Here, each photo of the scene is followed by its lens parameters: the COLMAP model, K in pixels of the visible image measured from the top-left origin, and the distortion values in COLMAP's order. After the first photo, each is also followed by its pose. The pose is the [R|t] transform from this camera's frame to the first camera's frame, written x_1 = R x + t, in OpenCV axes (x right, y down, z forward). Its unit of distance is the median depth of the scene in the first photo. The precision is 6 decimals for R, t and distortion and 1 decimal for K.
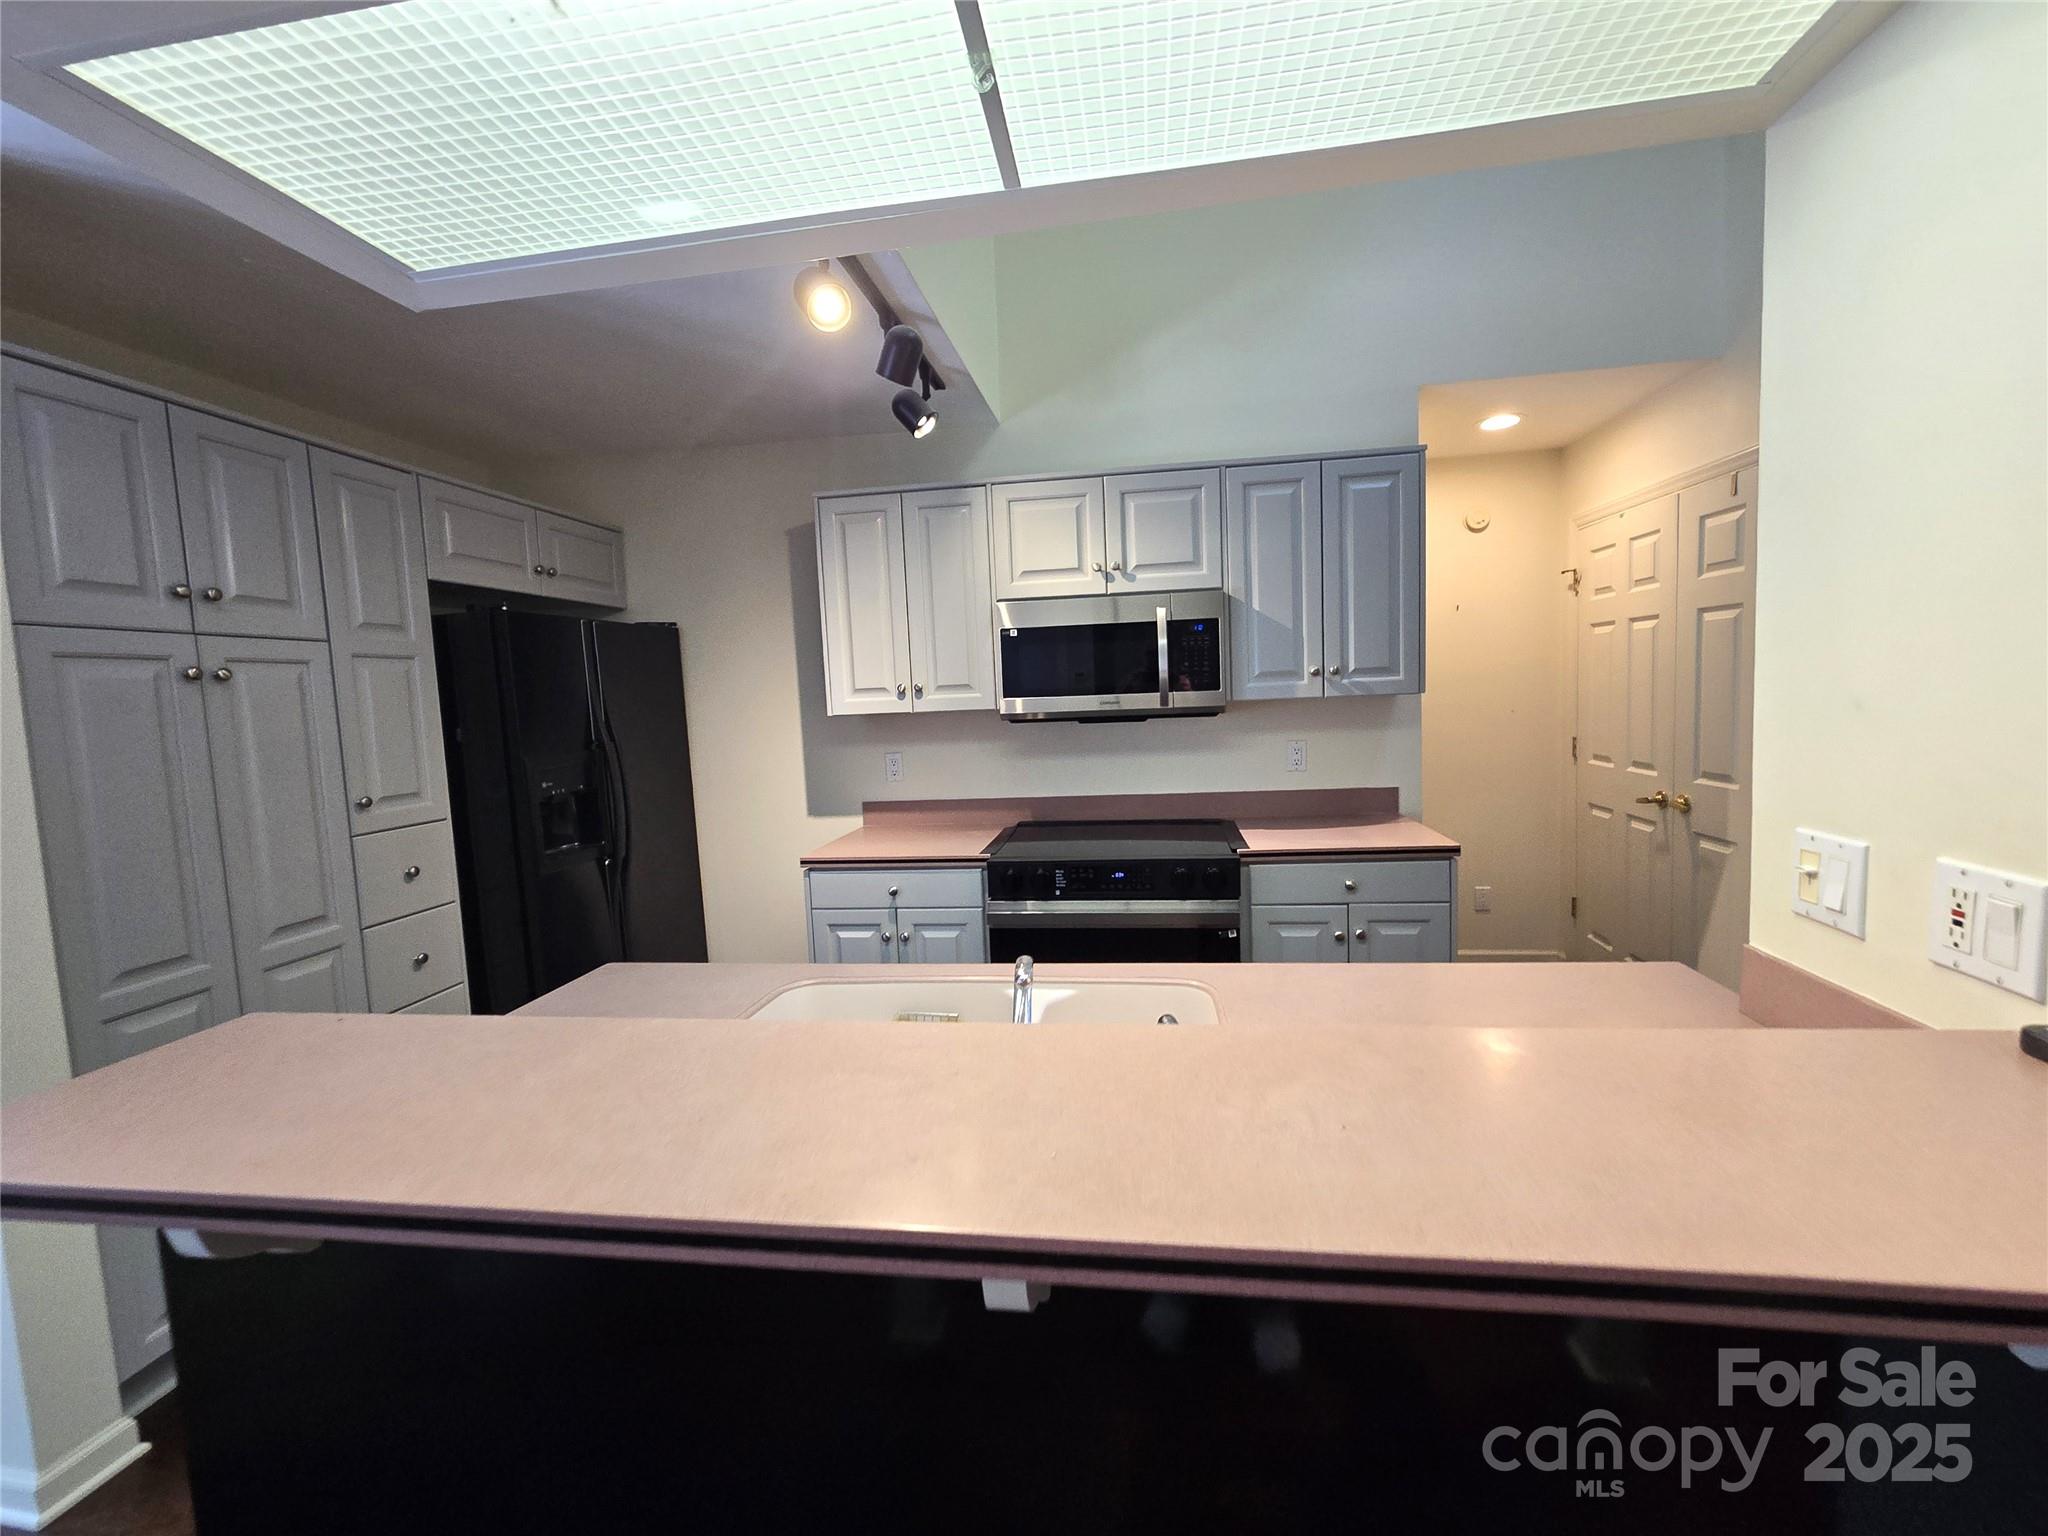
lens RADIAL K [[828.4, 0, 1031.8], [0, 828.4, 771.3], [0, 0, 1]] dist [-0.000079, 0.000664]
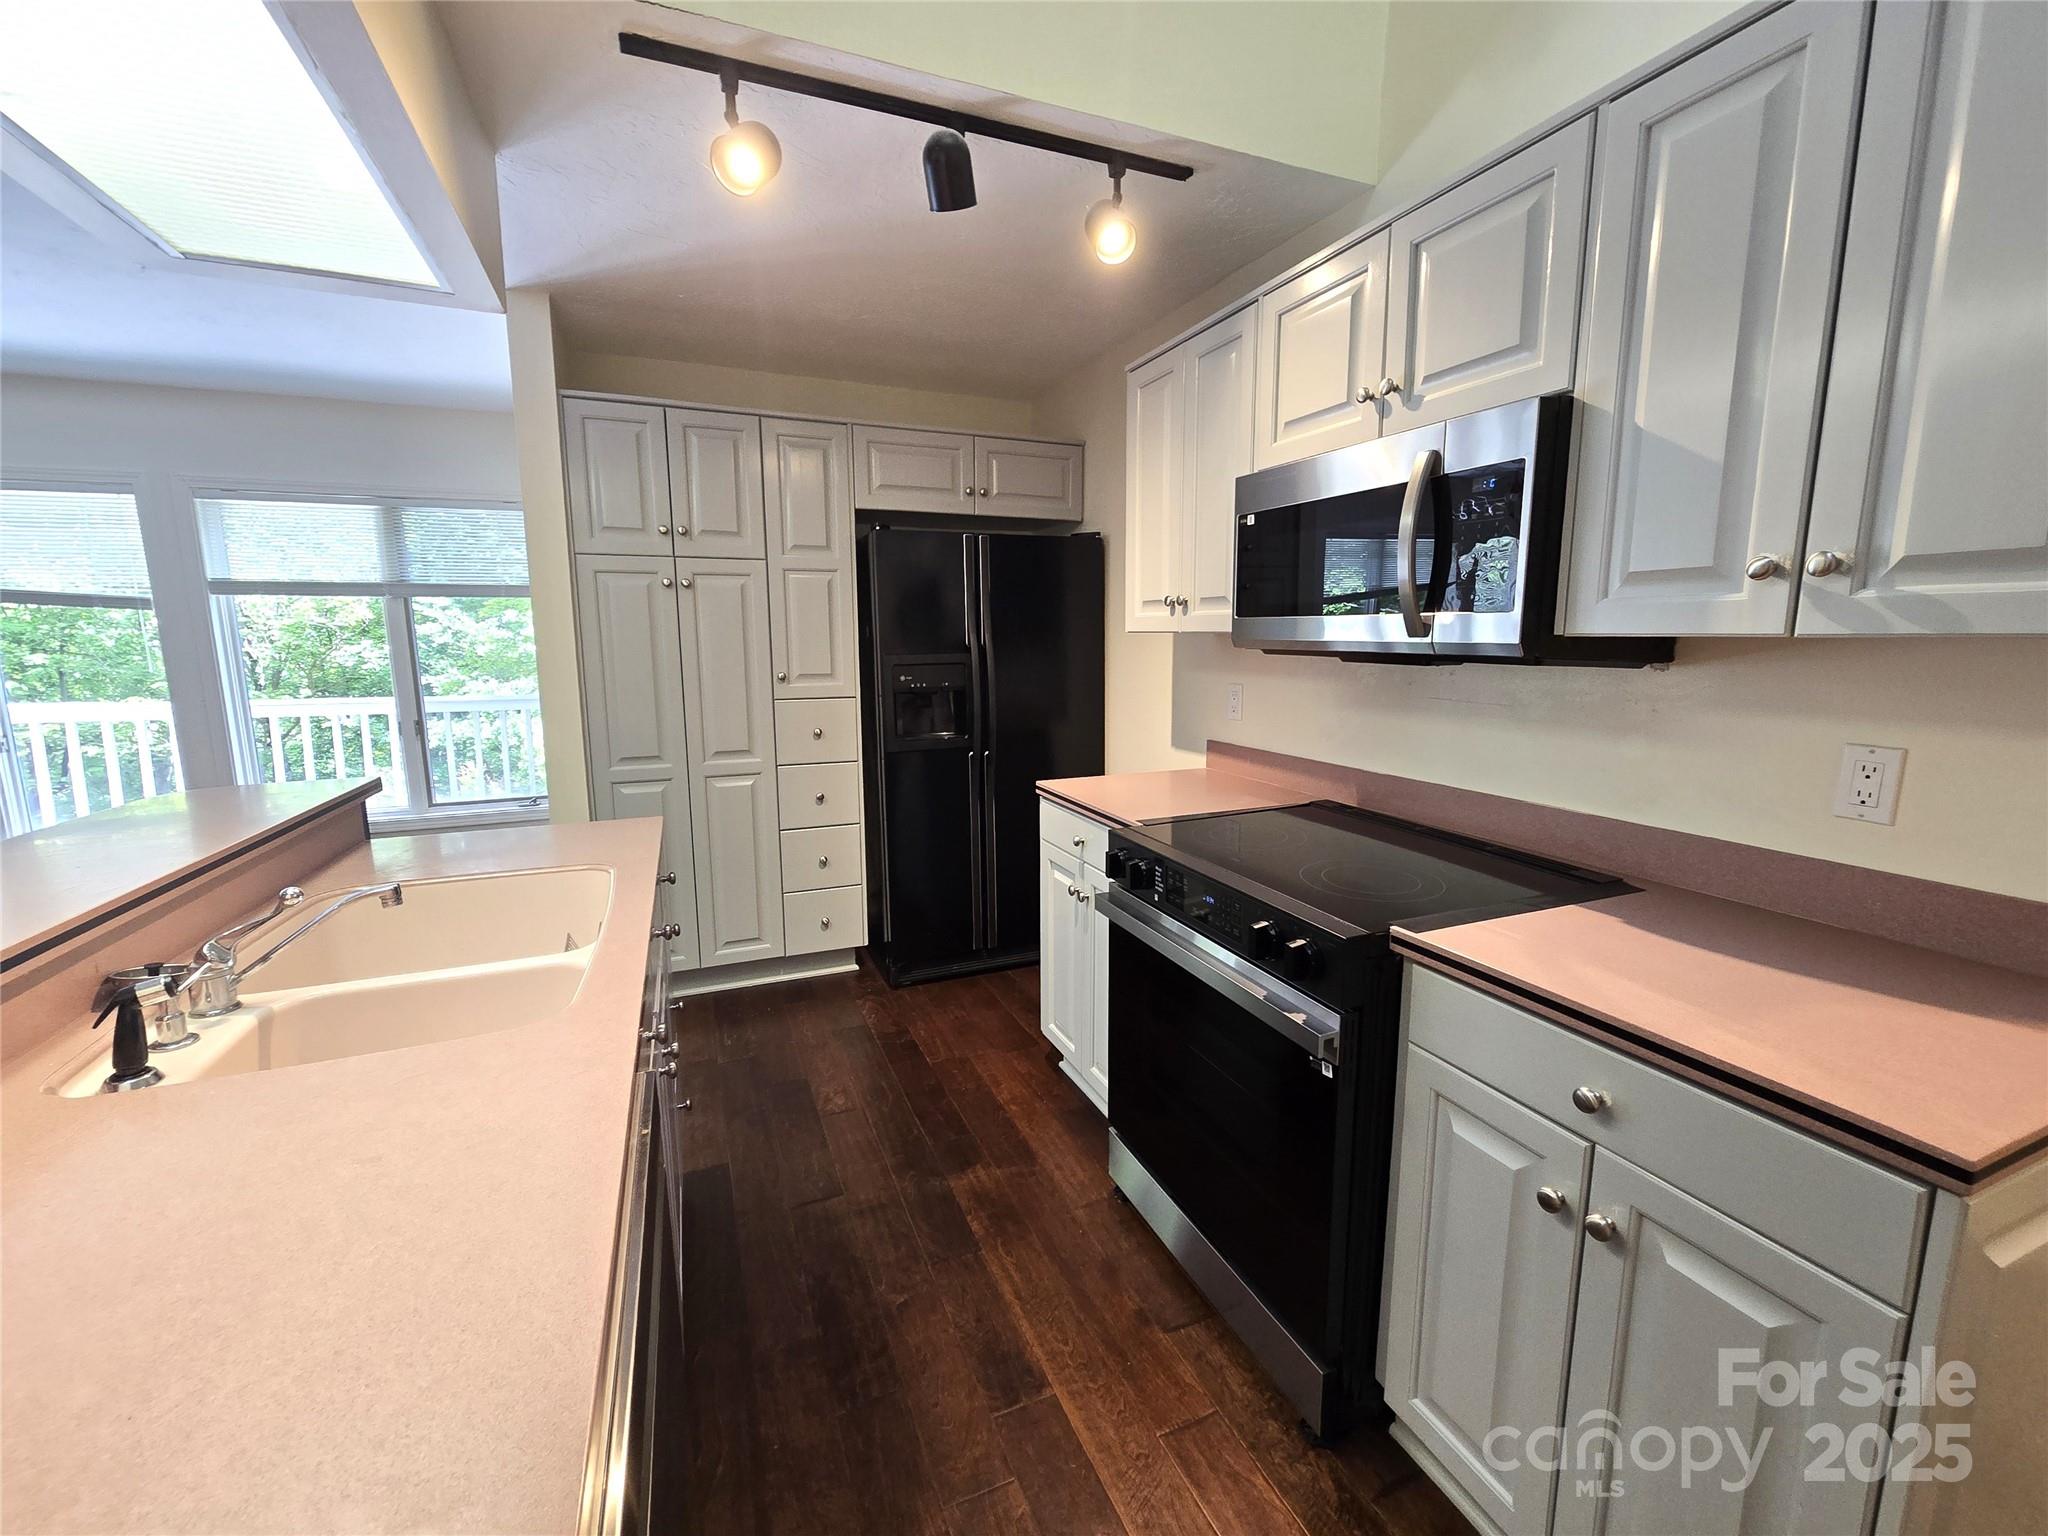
lens RADIAL K [[828.4, 0, 1034.5], [0, 828.4, 764.3], [0, 0, 1]] dist [-0.000079, 0.000664]
pose [[0.527075, 0.176567, -0.831273, 0.501087], [-0.101632, 0.984254, 0.144621, -0.050941], [0.843719, 0.008258, 0.536721, 0.501687]]
